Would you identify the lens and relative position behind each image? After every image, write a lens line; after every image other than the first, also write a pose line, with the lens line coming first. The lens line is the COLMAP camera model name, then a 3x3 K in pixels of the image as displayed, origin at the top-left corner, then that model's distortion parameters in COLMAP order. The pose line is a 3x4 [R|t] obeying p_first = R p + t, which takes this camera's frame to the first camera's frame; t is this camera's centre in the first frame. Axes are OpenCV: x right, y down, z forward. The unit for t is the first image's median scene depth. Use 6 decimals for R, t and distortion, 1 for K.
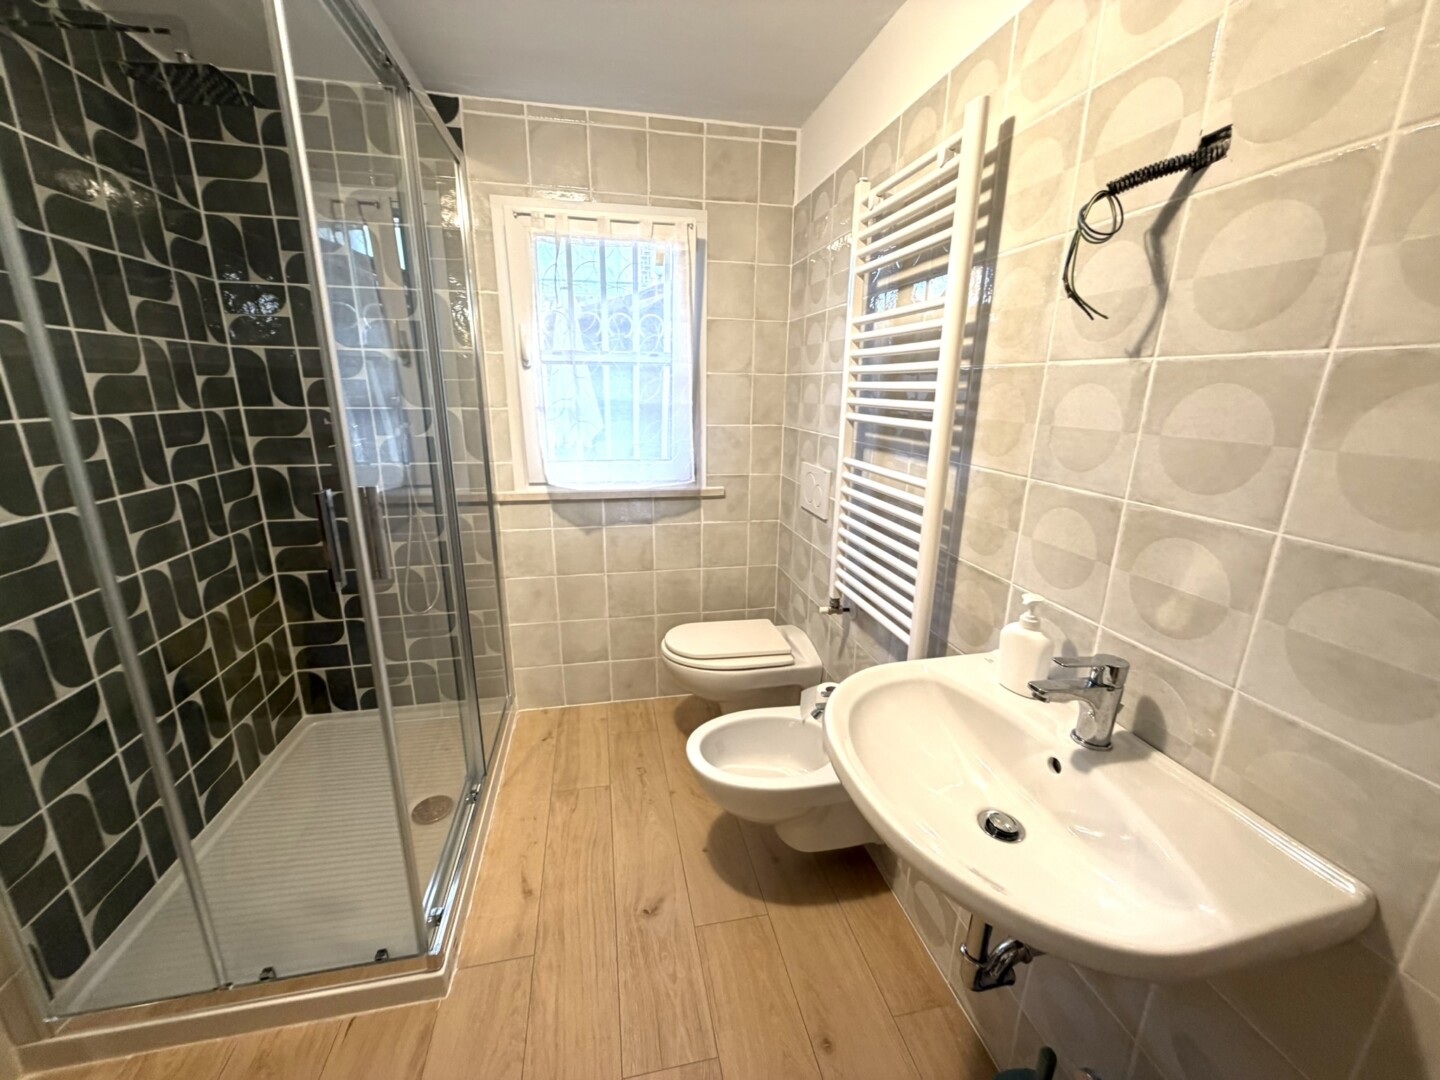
lens RADIAL K [[574.2, 0, 716.8], [0, 574.2, 544.8], [0, 0, 1]] dist [0.001962, -0.000103]
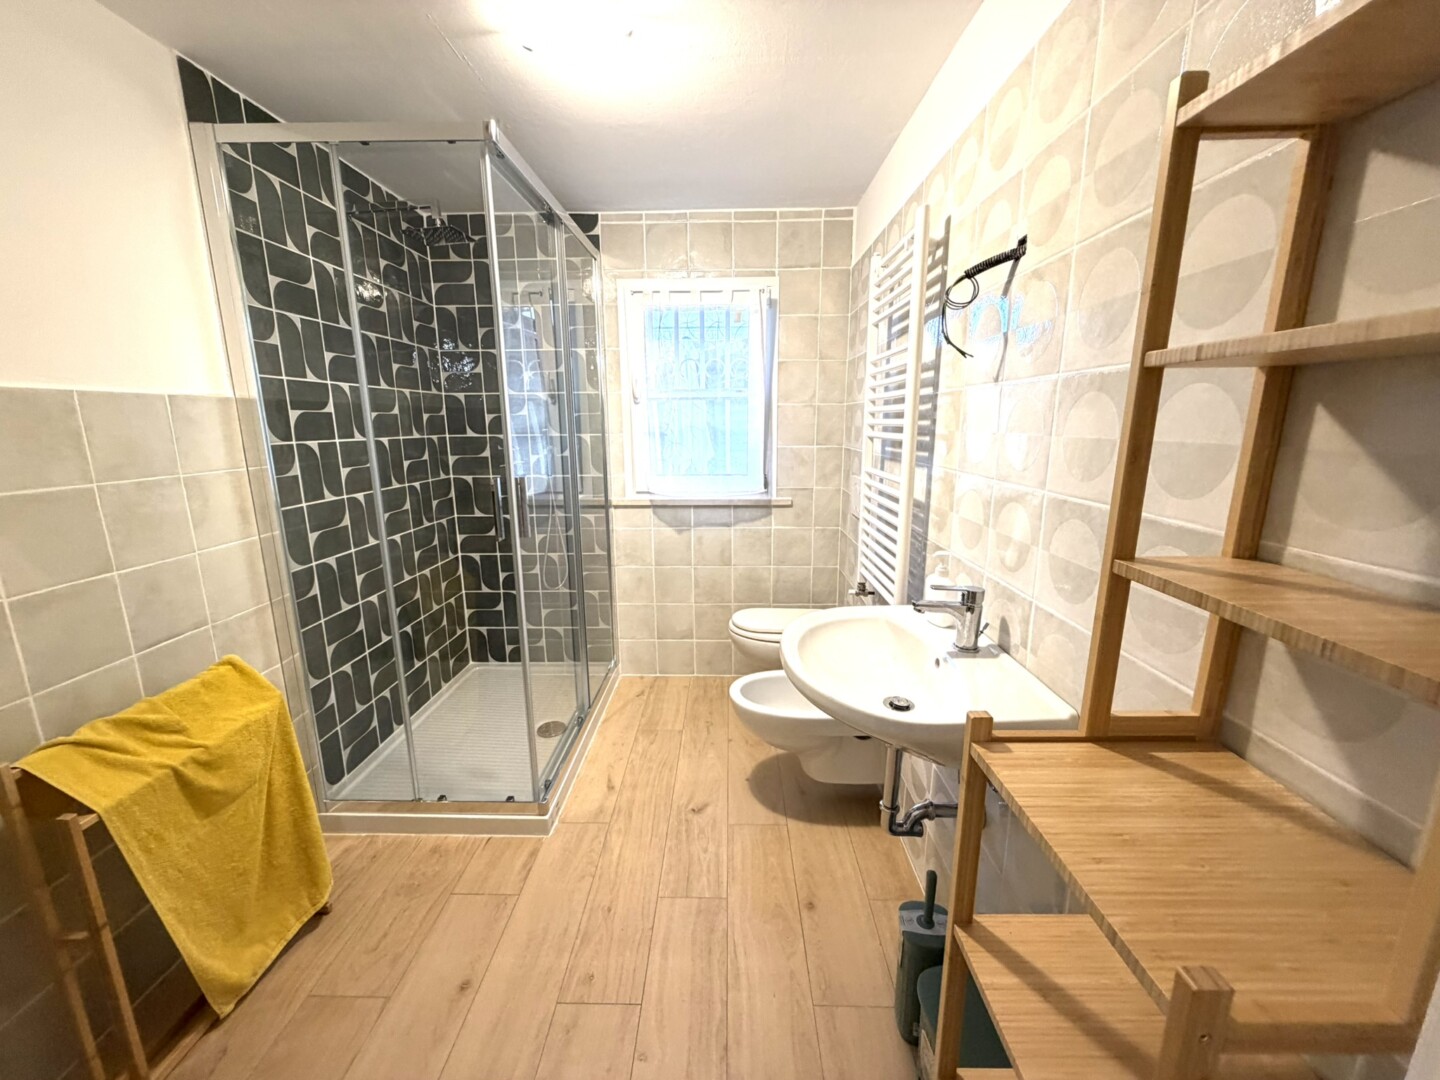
lens RADIAL K [[574.2, 0, 716.8], [0, 574.2, 544.8], [0, 0, 1]] dist [0.001962, -0.000103]
pose [[0.974448, 0.029694, -0.222642, 0.160764], [-0.042740, 0.997625, -0.054007, 0.084149], [0.220510, 0.062143, 0.973403, -0.237090]]
